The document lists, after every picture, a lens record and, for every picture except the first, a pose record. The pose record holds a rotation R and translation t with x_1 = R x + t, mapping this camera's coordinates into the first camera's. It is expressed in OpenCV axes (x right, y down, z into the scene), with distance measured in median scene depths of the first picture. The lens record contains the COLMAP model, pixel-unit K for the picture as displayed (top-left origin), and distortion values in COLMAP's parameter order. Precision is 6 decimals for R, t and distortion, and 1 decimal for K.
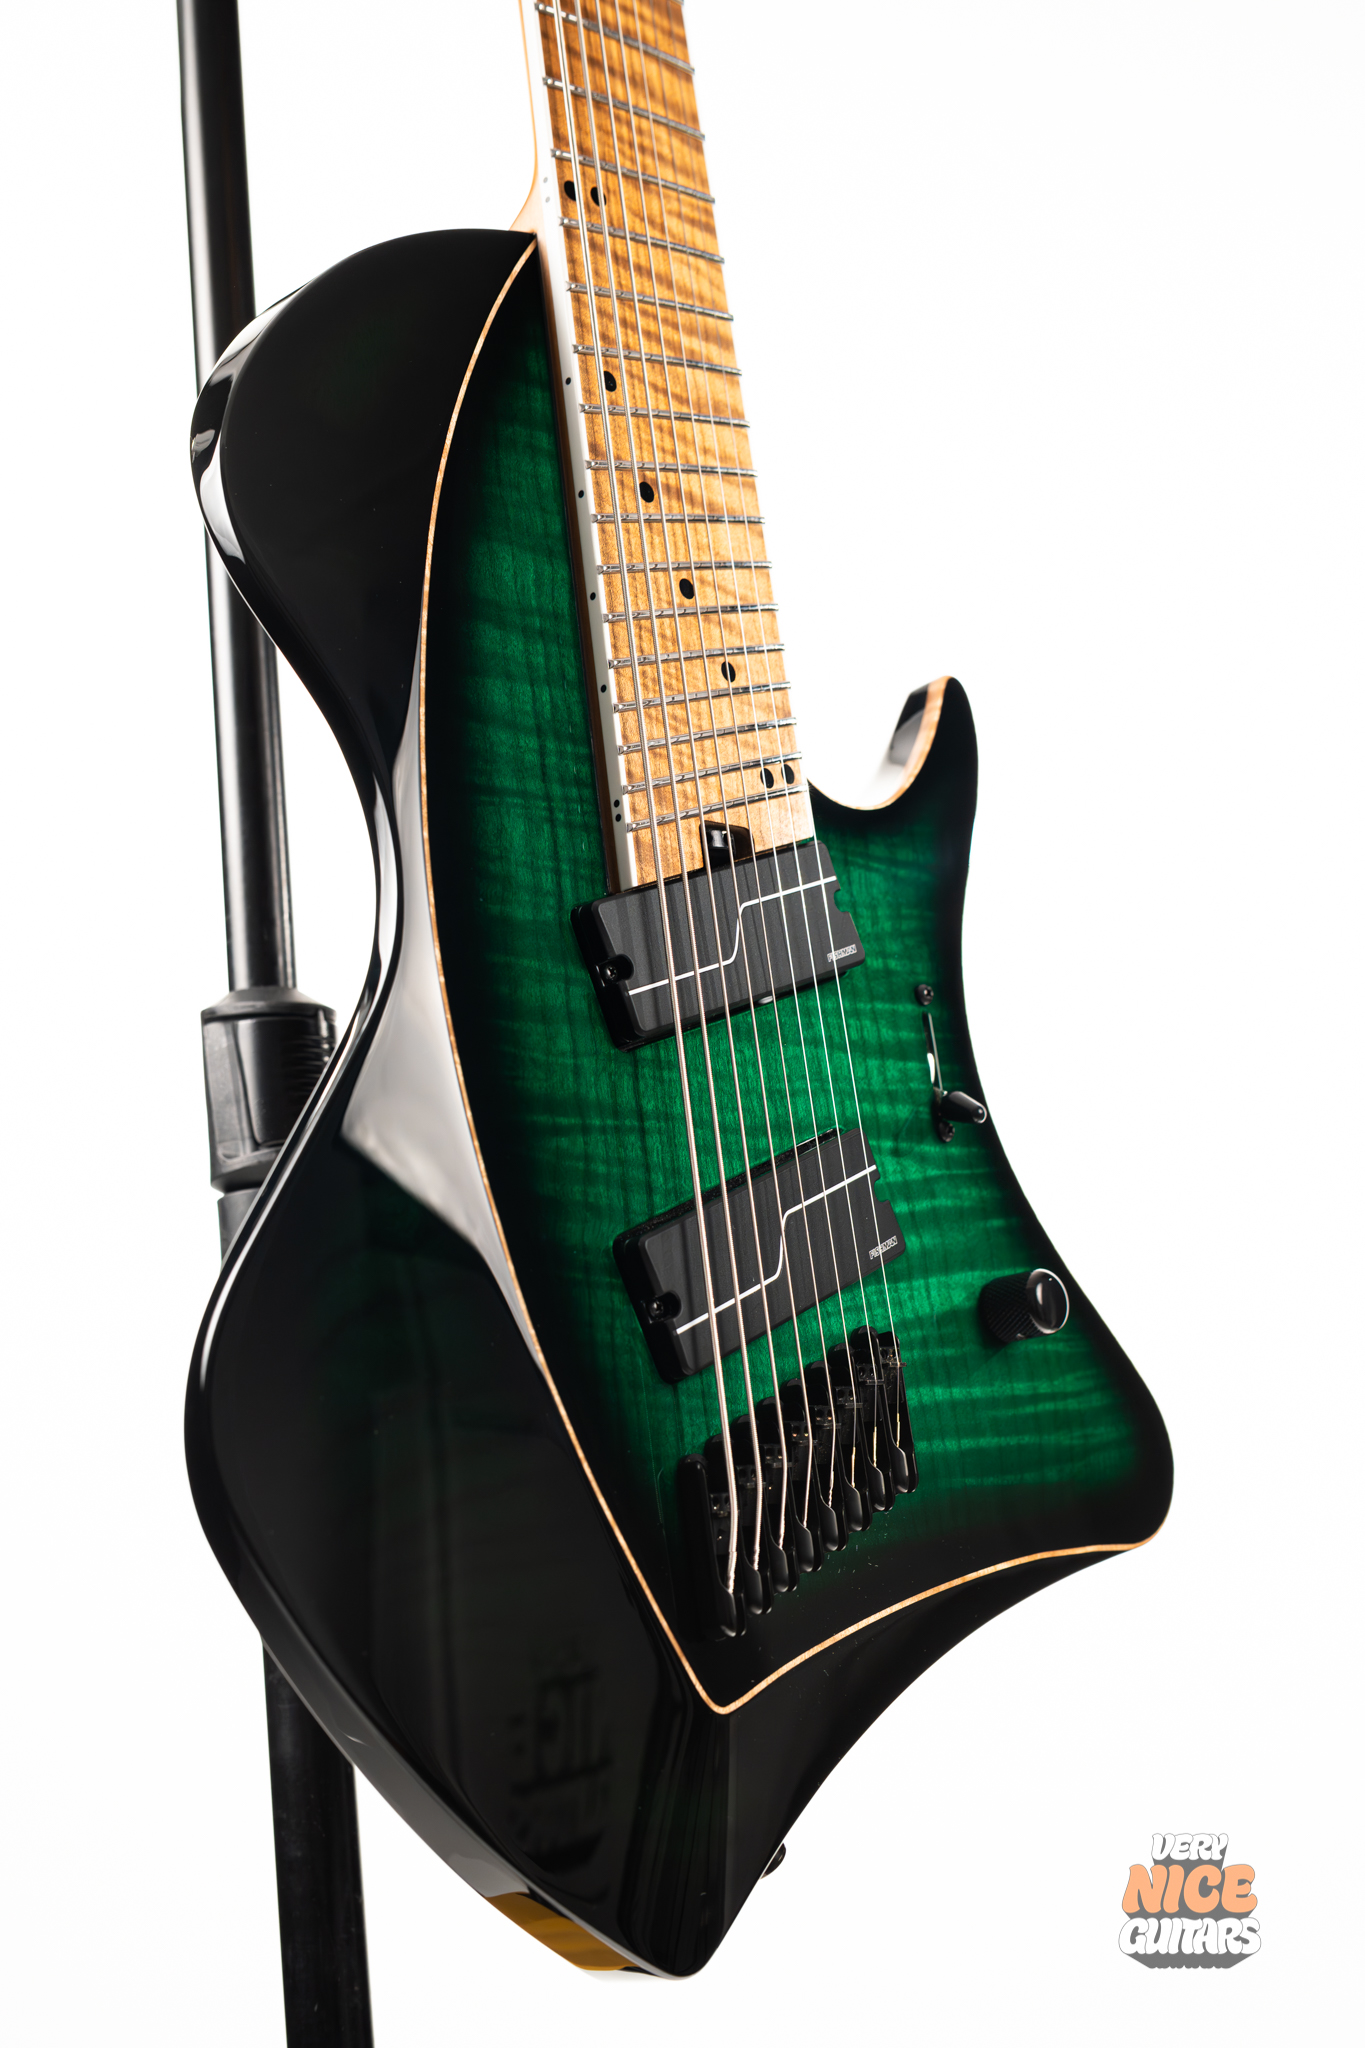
lens RADIAL K [[2937.5, 0, 684.7], [0, 2937.5, 1006.7], [0, 0, 1]] dist [0.035556, 0.000000]
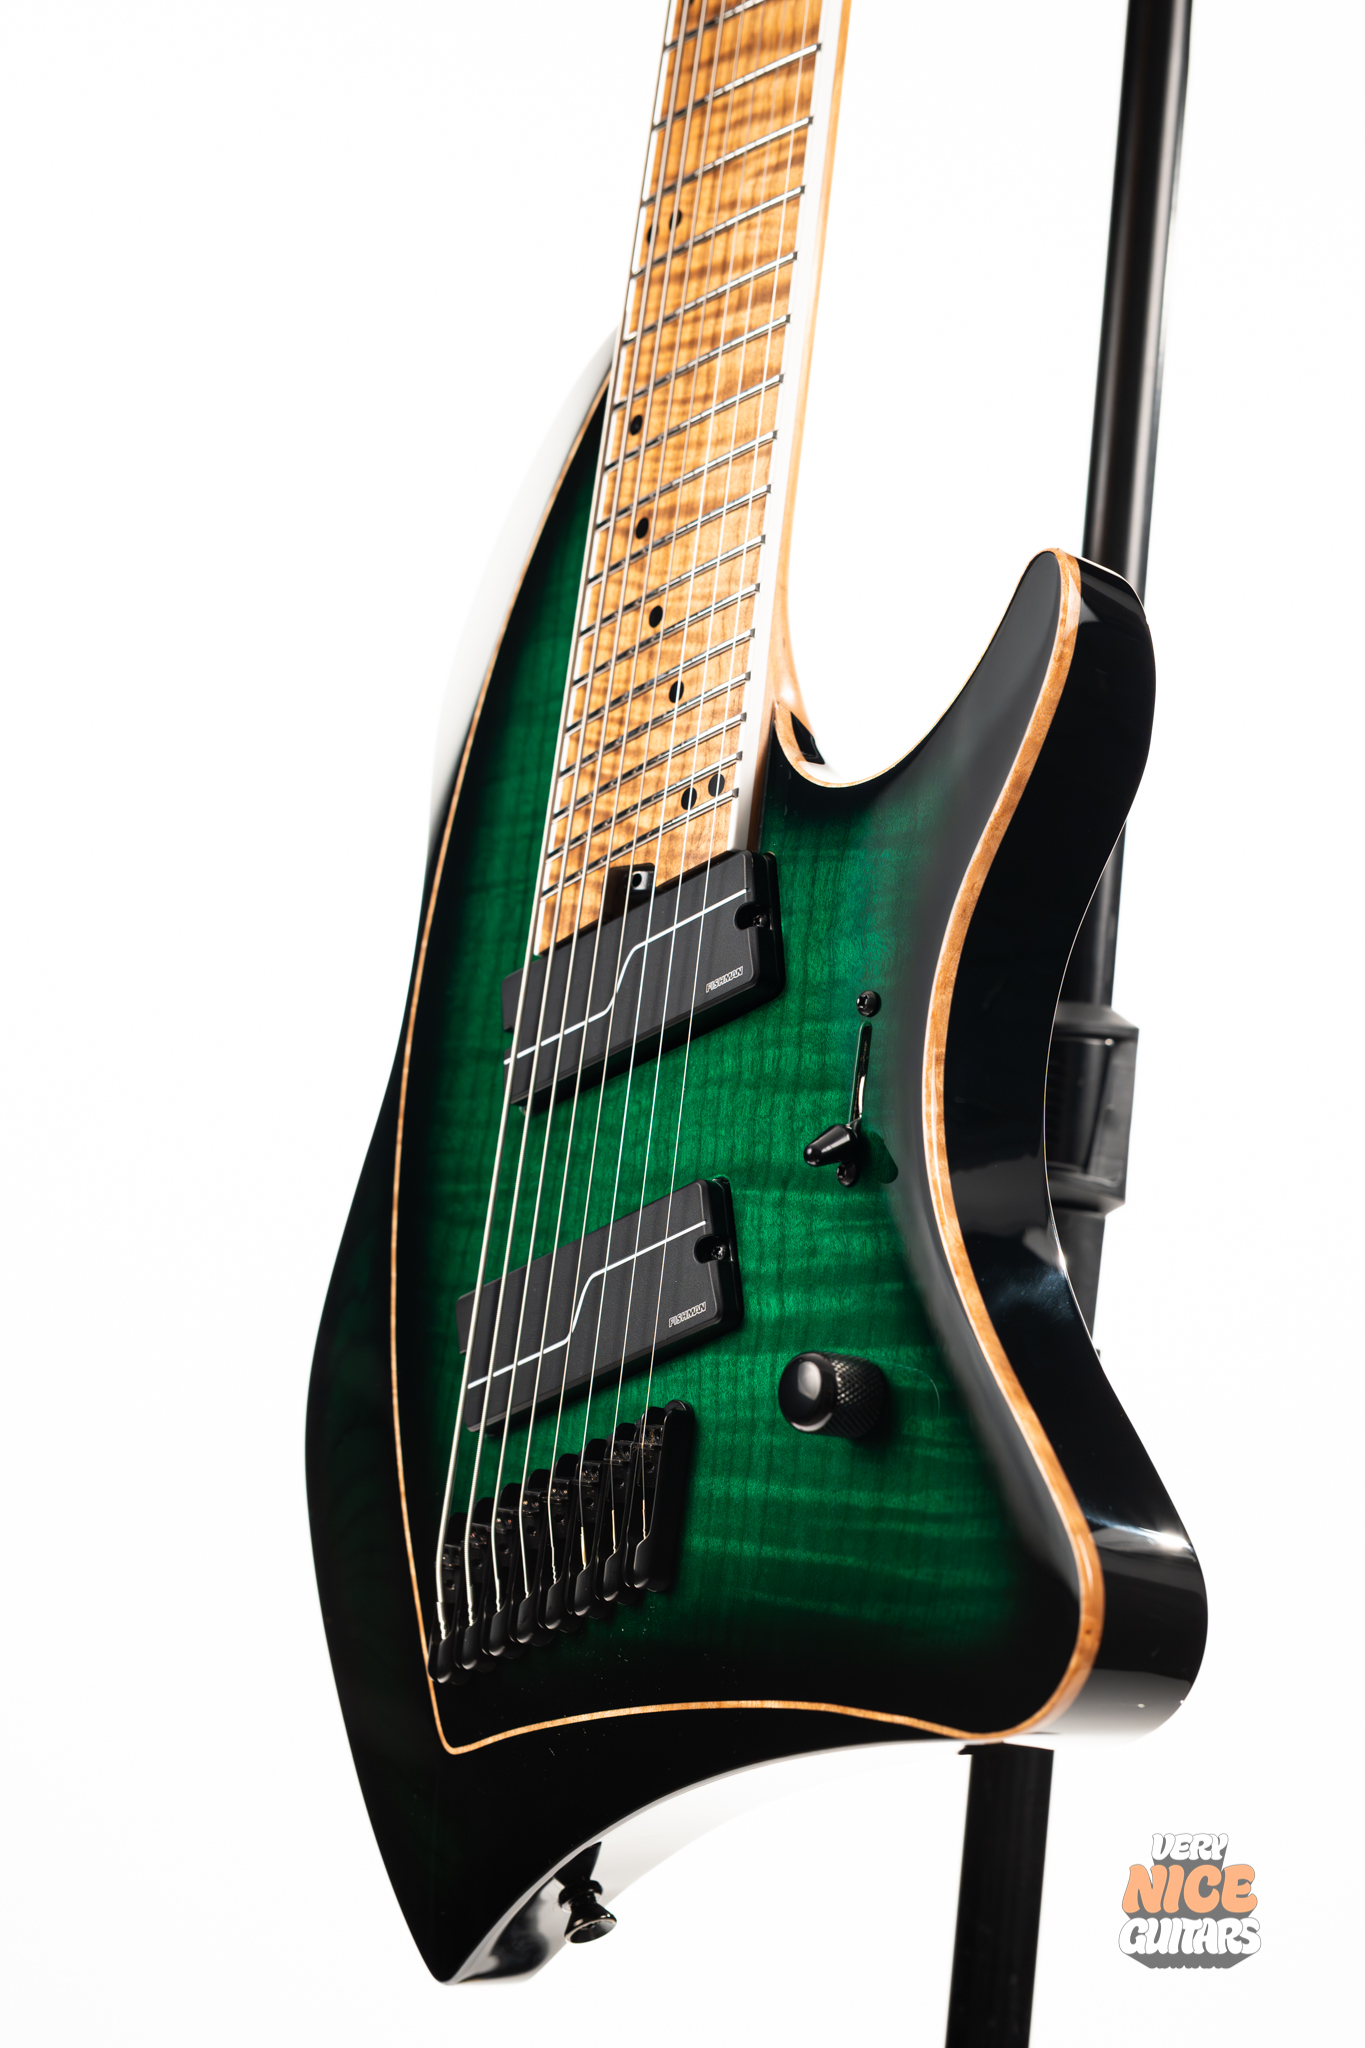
lens RADIAL K [[2937.5, 0, 681.5], [0, 2937.5, 1040.6], [0, 0, 1]] dist [0.035556, 0.000000]
pose [[-0.100610, -0.032594, -0.994392, 0.936016], [0.115405, 0.992334, -0.044203, 0.037797], [0.988210, -0.119205, -0.096078, 1.070108]]
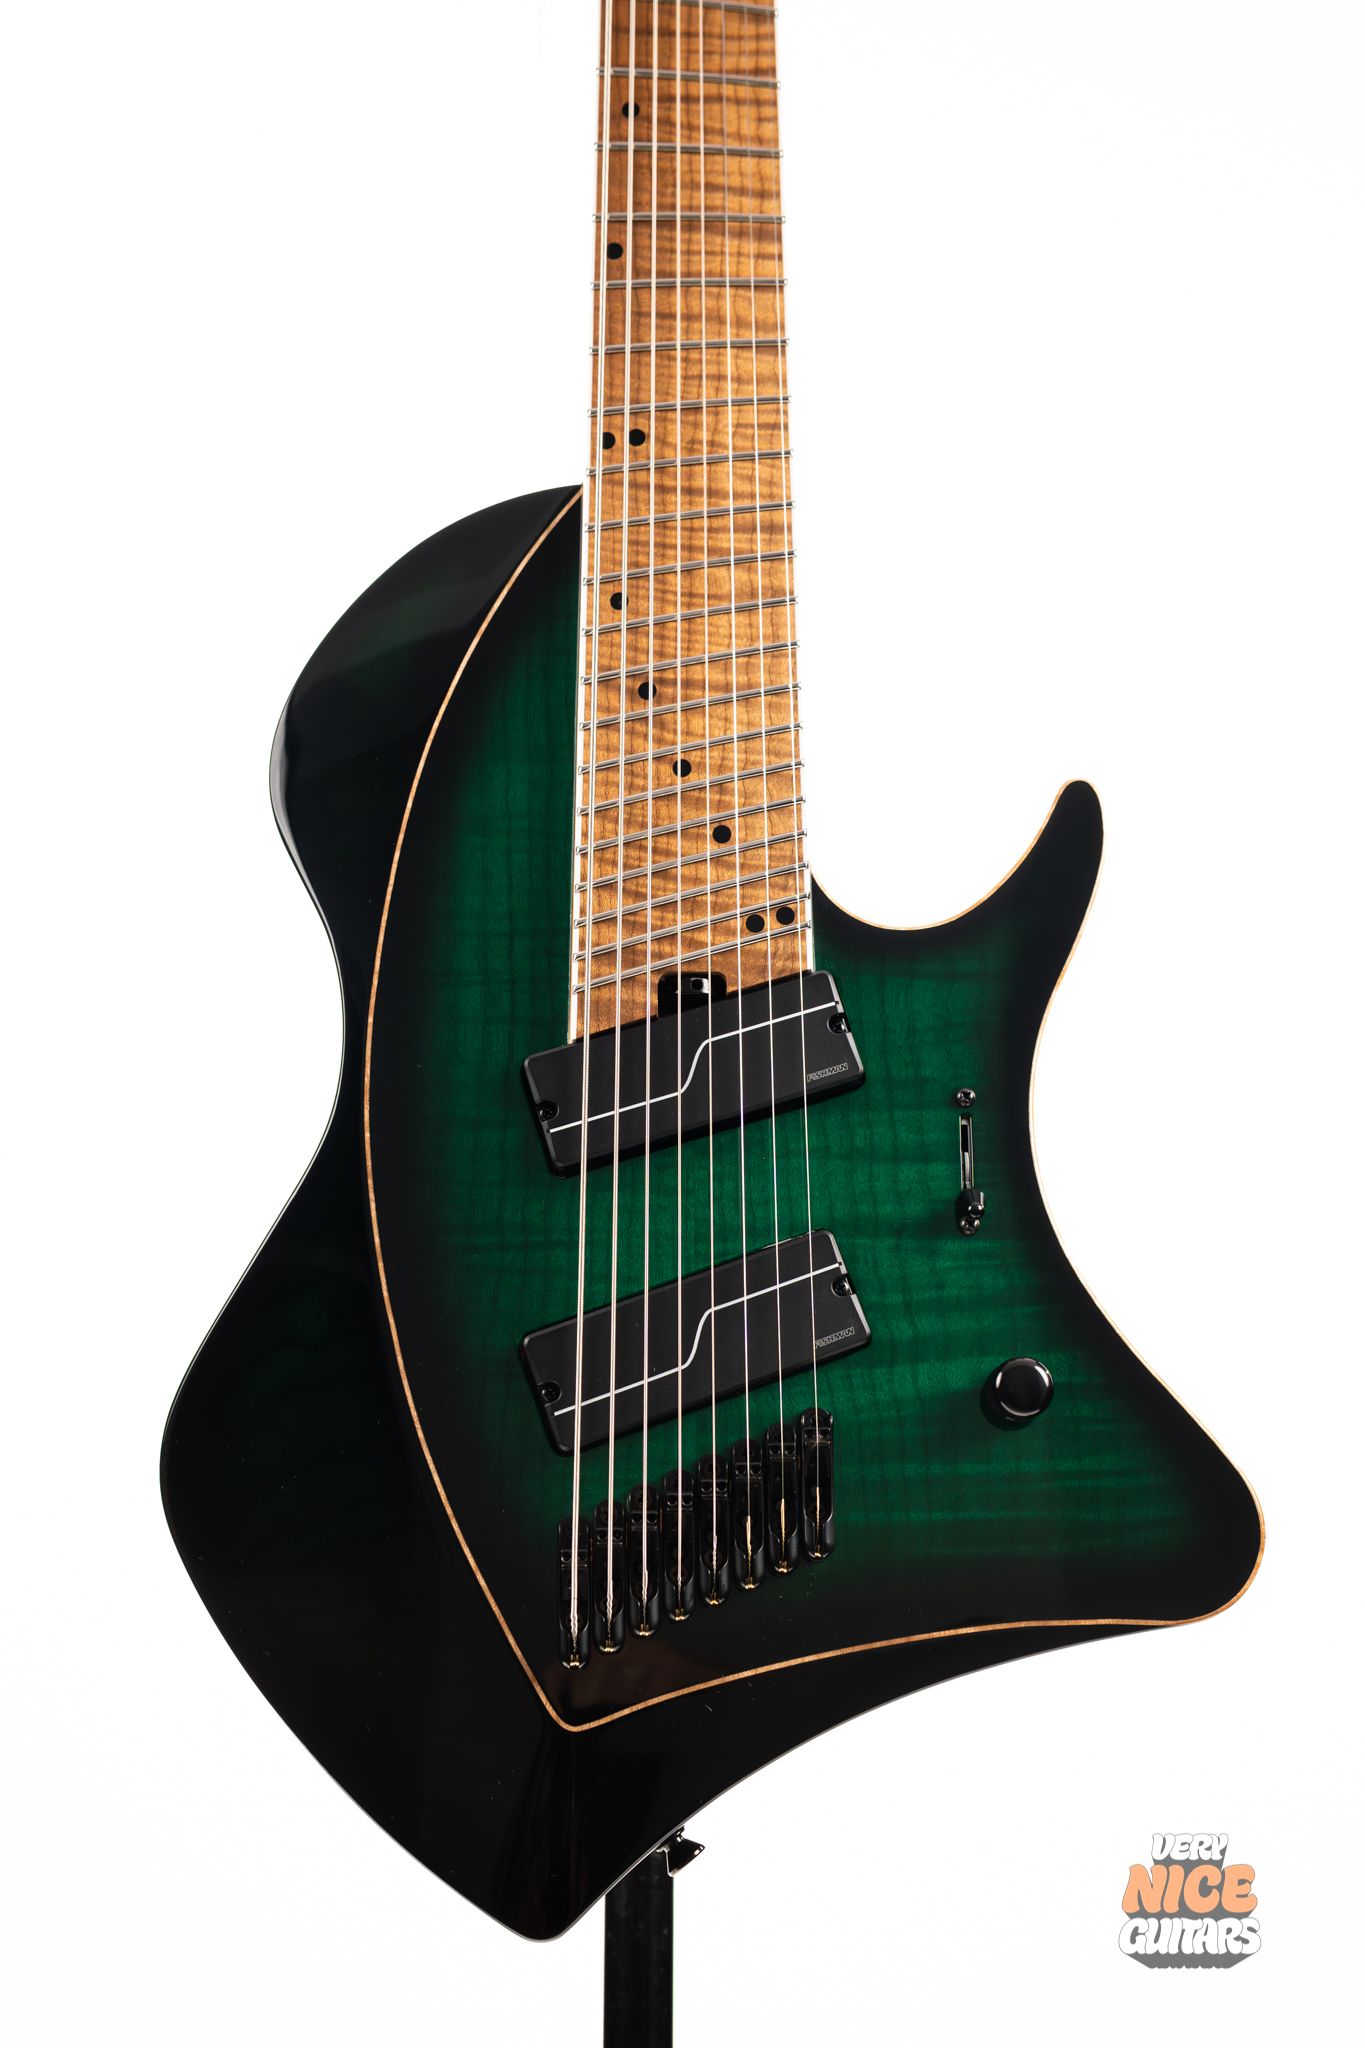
lens RADIAL K [[2937.5, 0, 682.5], [0, 2937.5, 1012.6], [0, 0, 1]] dist [0.035556, 0.000000]
pose [[0.707662, -0.046040, -0.705049, 0.807217], [0.076514, 0.997000, 0.011692, -0.058549], [0.702396, -0.062220, 0.709062, 0.166297]]
